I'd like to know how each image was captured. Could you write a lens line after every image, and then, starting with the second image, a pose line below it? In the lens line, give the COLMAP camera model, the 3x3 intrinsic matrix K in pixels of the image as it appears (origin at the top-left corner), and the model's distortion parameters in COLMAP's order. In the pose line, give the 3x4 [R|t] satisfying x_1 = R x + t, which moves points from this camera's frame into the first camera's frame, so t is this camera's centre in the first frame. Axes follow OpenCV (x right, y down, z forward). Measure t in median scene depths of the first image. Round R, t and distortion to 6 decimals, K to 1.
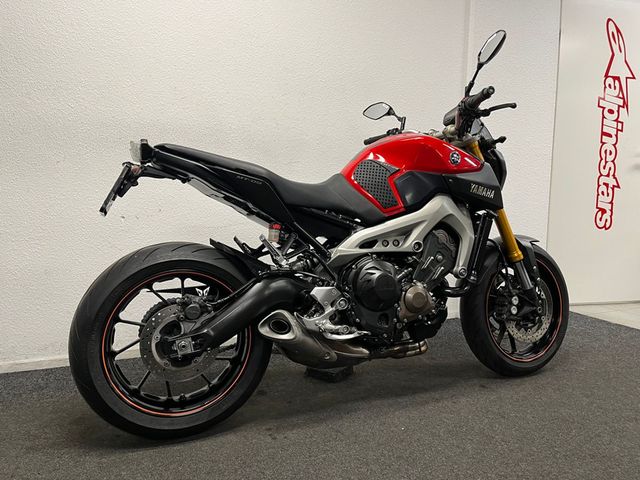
lens RADIAL K [[489.3, 0, 323.7], [0, 489.3, 240.9], [0, 0, 1]] dist [0.042944, -0.003813]
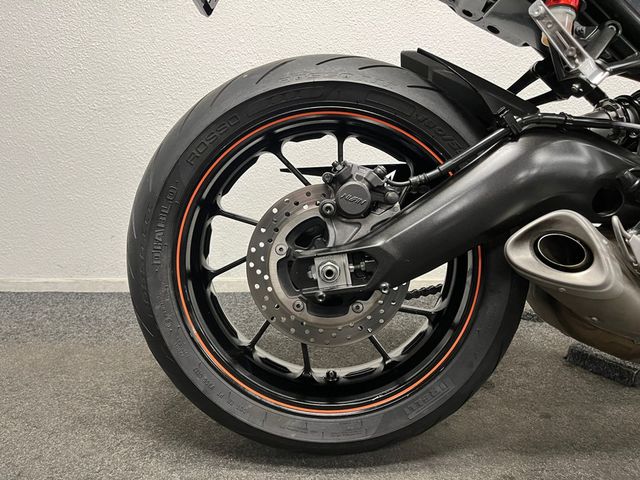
lens RADIAL K [[489.3, 0, 323.7], [0, 489.3, 240.9], [0, 0, 1]] dist [0.042944, -0.003813]
pose [[0.926006, 0.072305, -0.370520, -0.112917], [-0.037022, 0.994149, 0.101477, 0.124321], [0.375689, -0.080251, 0.923264, 0.521509]]
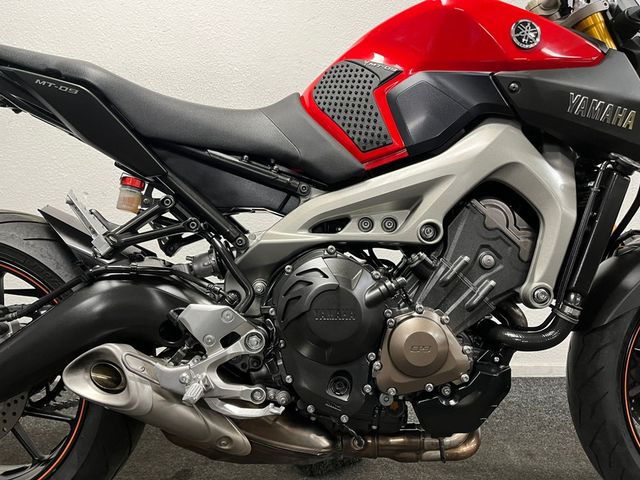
lens RADIAL K [[490.0, 0, 328.0], [0, 490.0, 239.5], [0, 0, 1]] dist [0.007931, 0.000545]
pose [[0.936036, 0.028372, -0.350758, 0.274474], [-0.039814, 0.998883, -0.025451, 0.035410], [0.349644, 0.037789, 0.936120, 0.559545]]
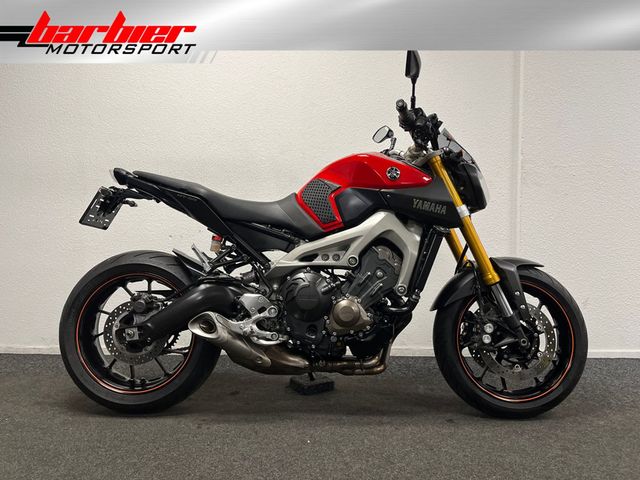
lens RADIAL K [[489.3, 0, 323.7], [0, 489.3, 240.9], [0, 0, 1]] dist [0.042944, -0.003813]
pose [[0.916012, 0.008554, -0.401059, 0.563811], [-0.040434, 0.996650, -0.071094, 0.045749], [0.399107, 0.081340, 0.913289, 0.054970]]
